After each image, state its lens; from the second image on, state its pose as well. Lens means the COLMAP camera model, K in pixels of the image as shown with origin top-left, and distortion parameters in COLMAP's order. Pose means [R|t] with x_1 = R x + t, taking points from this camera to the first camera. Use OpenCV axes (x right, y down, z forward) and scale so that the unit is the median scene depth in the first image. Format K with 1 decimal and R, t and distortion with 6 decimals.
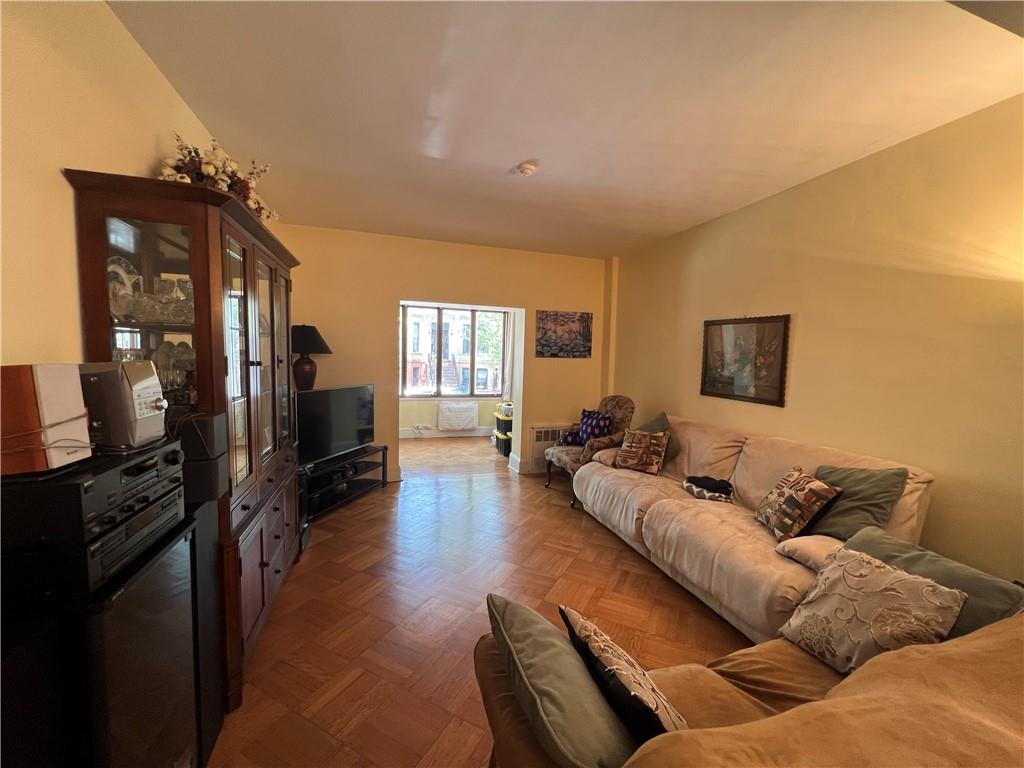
lens RADIAL K [[409.3, 0, 512.0], [0, 409.3, 384.0], [0, 0, 1]] dist [-0.000402, -0.000017]
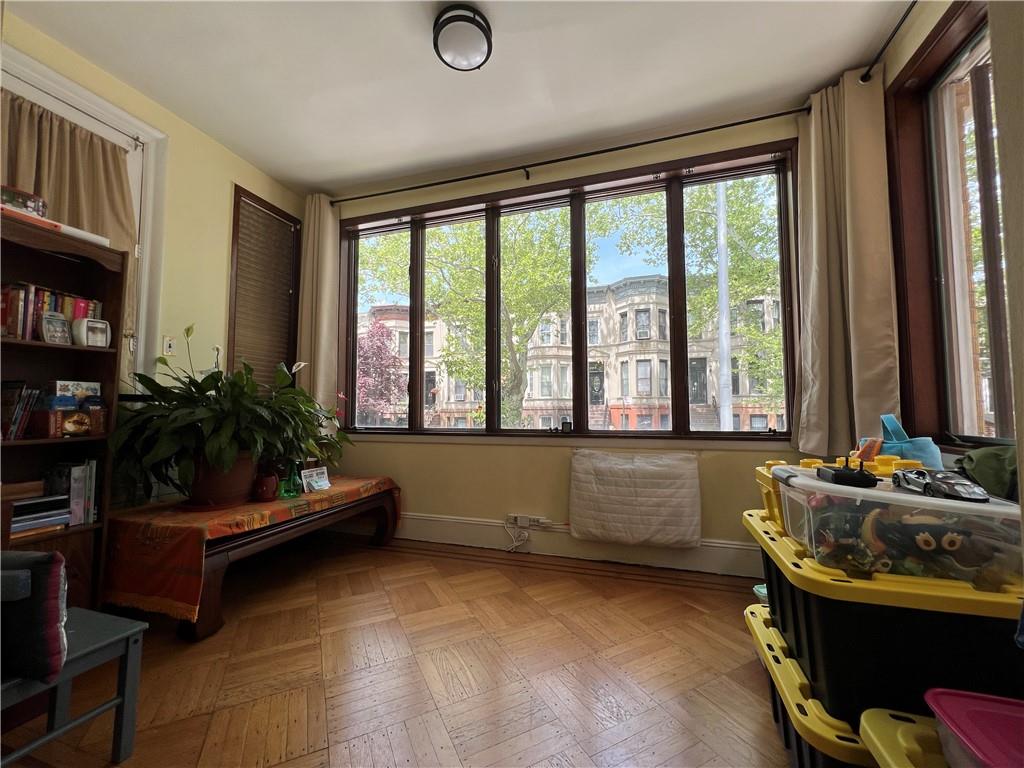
lens RADIAL K [[409.3, 0, 512.0], [0, 409.3, 384.0], [0, 0, 1]] dist [-0.000402, -0.000017]
pose [[0.813967, -0.064253, -0.577347, -0.016367], [-0.010800, 0.992019, -0.125628, 0.030646], [0.580810, 0.108493, 0.806777, 0.667864]]
